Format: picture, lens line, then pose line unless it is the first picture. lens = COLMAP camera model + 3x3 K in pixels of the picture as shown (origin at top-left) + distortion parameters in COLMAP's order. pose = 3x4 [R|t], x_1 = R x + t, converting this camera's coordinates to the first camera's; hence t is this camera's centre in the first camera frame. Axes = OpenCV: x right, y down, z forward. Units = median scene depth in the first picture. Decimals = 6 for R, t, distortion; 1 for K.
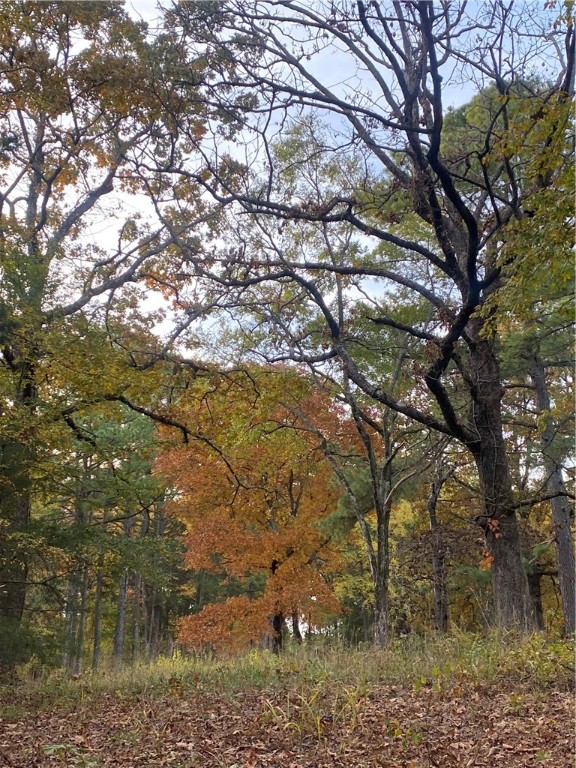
lens RADIAL K [[1002.3, 0, 287.2], [0, 1002.3, 383.6], [0, 0, 1]] dist [0.050354, 0.000000]
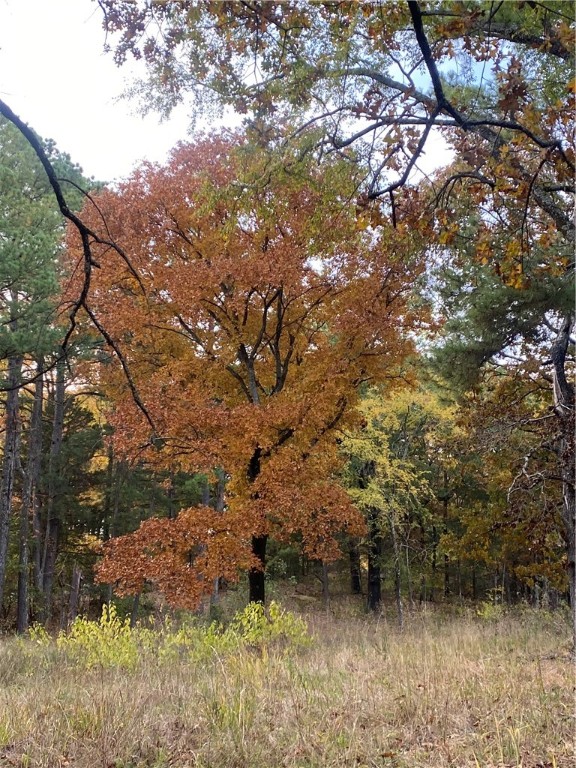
lens RADIAL K [[1002.3, 0, 289.1], [0, 1002.3, 384.1], [0, 0, 1]] dist [0.050354, 0.000000]
pose [[0.993570, 0.020523, 0.111341, -0.044778], [-0.029962, 0.996034, 0.083778, 0.059528], [-0.109180, -0.086576, 0.990245, 0.277807]]
